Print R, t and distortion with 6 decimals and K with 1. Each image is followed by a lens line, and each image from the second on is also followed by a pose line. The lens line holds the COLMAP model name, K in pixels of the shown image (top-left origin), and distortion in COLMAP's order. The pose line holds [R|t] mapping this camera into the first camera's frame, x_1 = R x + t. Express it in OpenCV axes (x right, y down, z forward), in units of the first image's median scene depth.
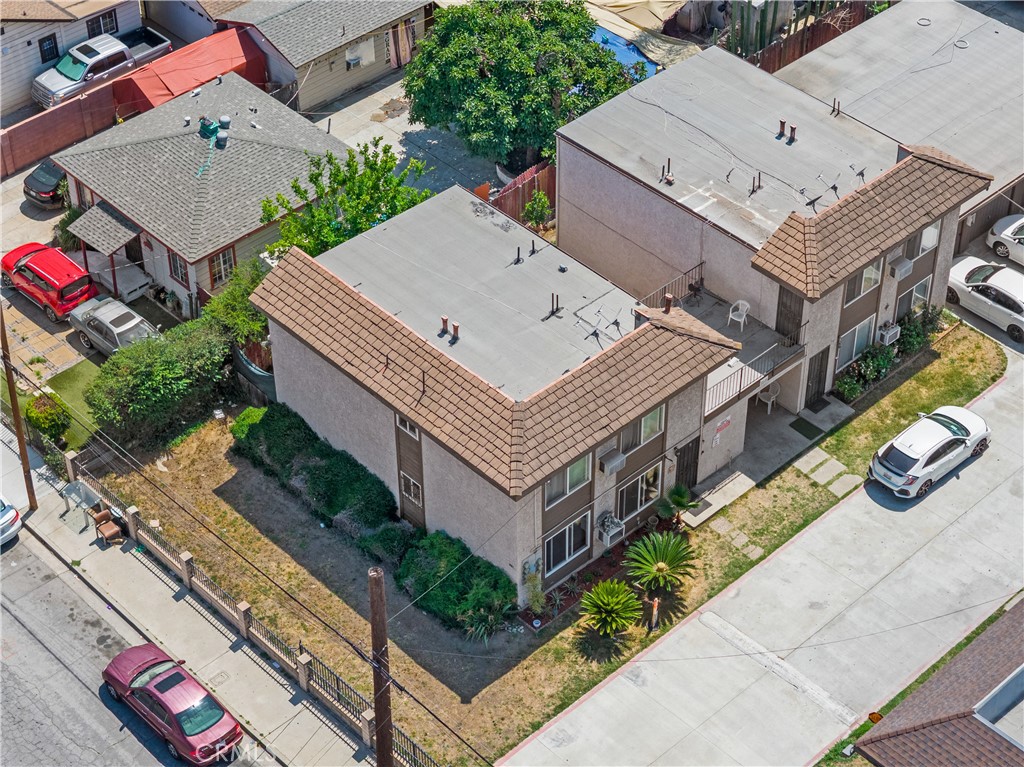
lens RADIAL K [[2060.0, 0, 515.2], [0, 2060.0, 363.5], [0, 0, 1]] dist [-0.240380, 1.238016]
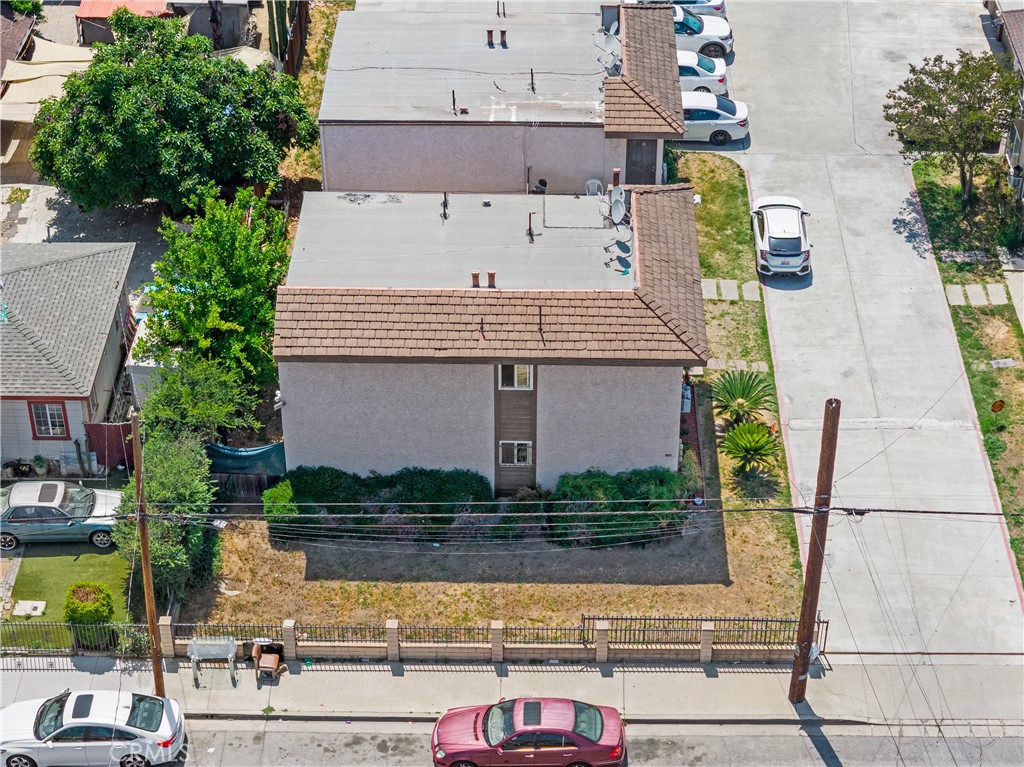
lens RADIAL K [[2076.6, 0, 514.8], [0, 2076.6, 335.9], [0, 0, 1]] dist [-0.192622, 0.864025]
pose [[0.697595, -0.409625, 0.587851, -0.577682], [0.462947, 0.883885, 0.066534, -0.049866], [-0.546847, 0.225731, 0.806228, 0.206167]]
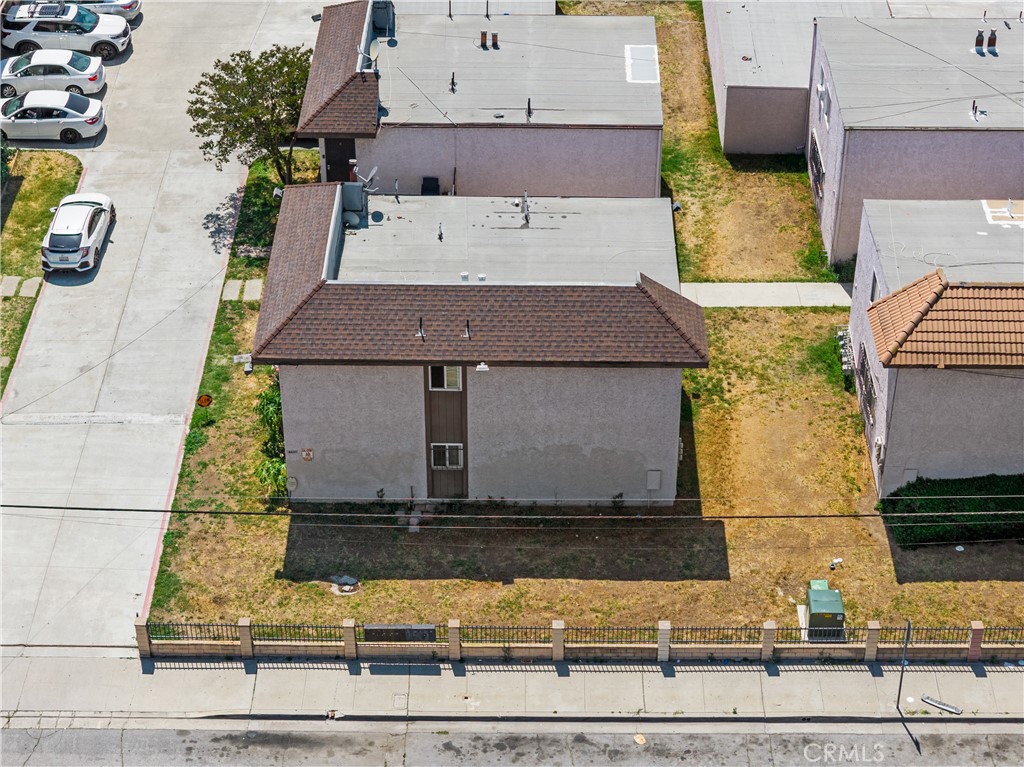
lens RADIAL K [[2060.0, 0, 515.2], [0, 2060.0, 363.5], [0, 0, 1]] dist [-0.240380, 1.238016]
pose [[0.696771, -0.418592, 0.582487, -0.307720], [0.465229, 0.881818, 0.077193, 0.132331], [-0.545960, 0.217204, 0.809166, 0.001710]]
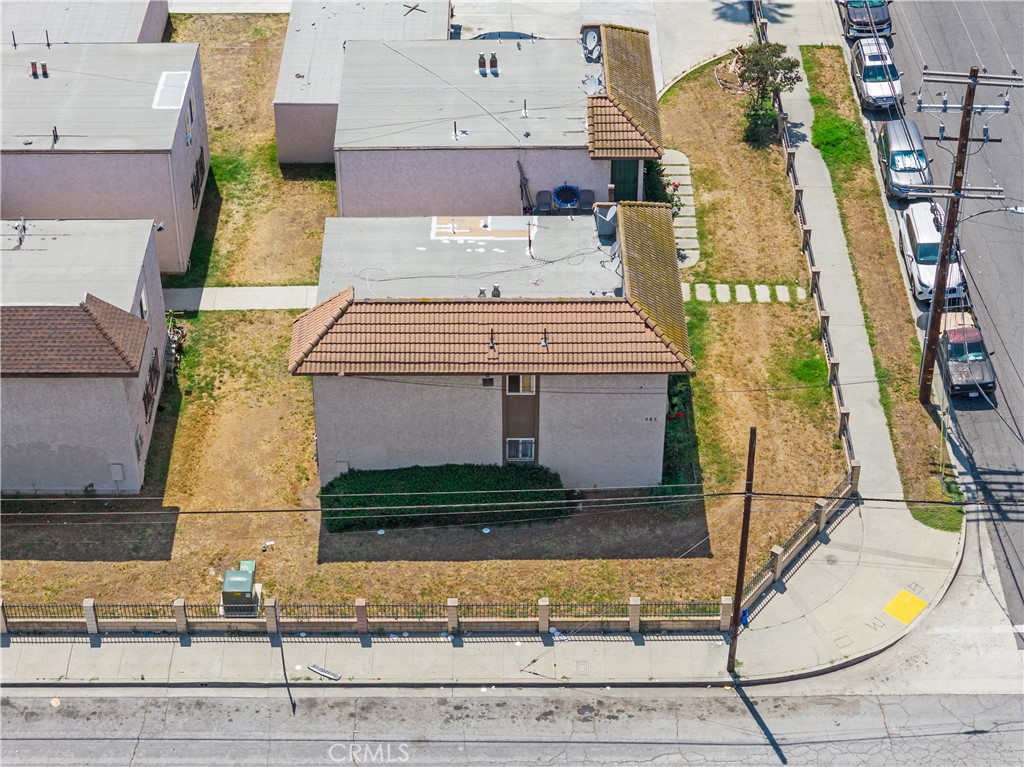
lens RADIAL K [[2060.0, 0, 515.2], [0, 2060.0, 363.5], [0, 0, 1]] dist [-0.240380, 1.238016]
pose [[0.686277, -0.445126, 0.575227, -0.184606], [0.472705, 0.874026, 0.112382, 0.209671], [-0.552787, 0.194788, 0.810237, -0.248934]]
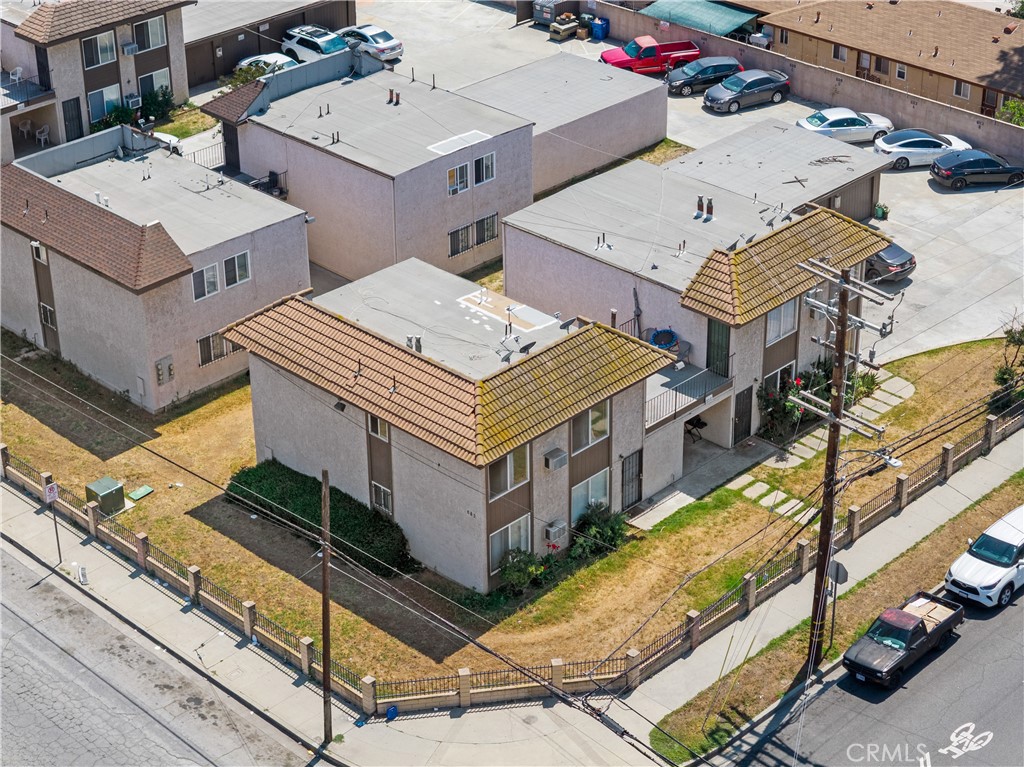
lens RADIAL K [[2060.0, 0, 515.2], [0, 2060.0, 363.5], [0, 0, 1]] dist [-0.240380, 1.238016]
pose [[0.999417, -0.022095, 0.026032, 0.447188], [0.027071, 0.977389, -0.209709, 0.525218], [-0.020809, 0.210292, 0.977417, -0.444935]]
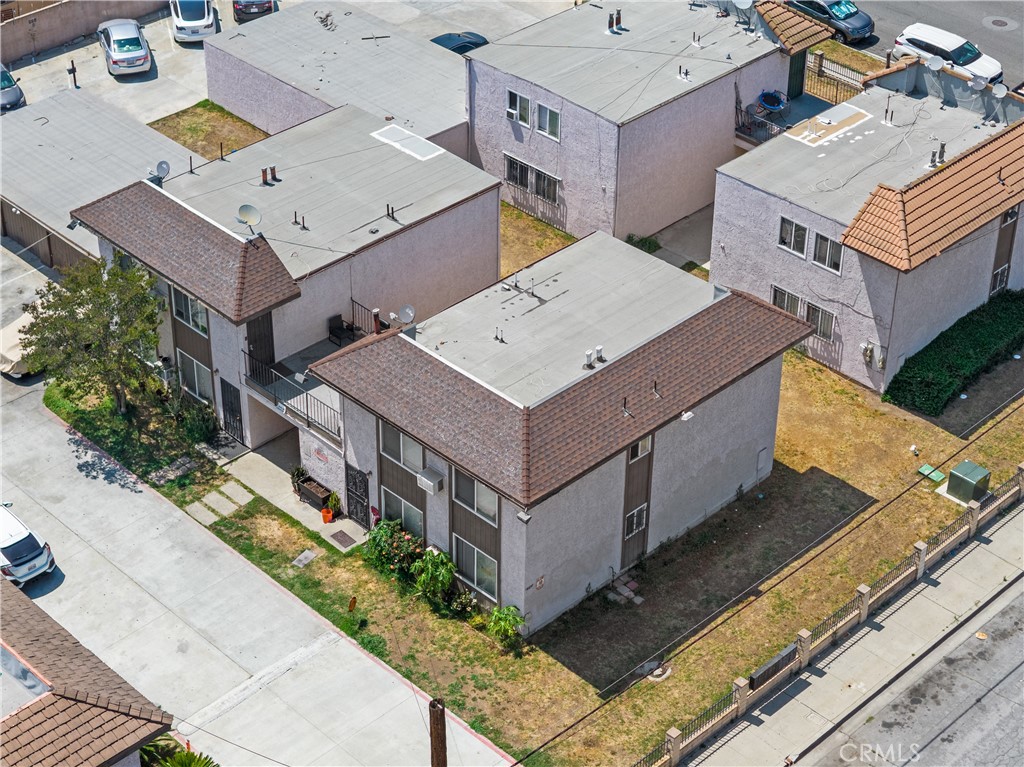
lens RADIAL K [[2060.0, 0, 515.2], [0, 2060.0, 363.5], [0, 0, 1]] dist [-0.240380, 1.238016]
pose [[-0.022977, -0.562914, 0.826196, -0.554281], [0.645010, 0.623059, 0.442448, -0.279176], [-0.763829, 0.543071, 0.348769, 0.447783]]
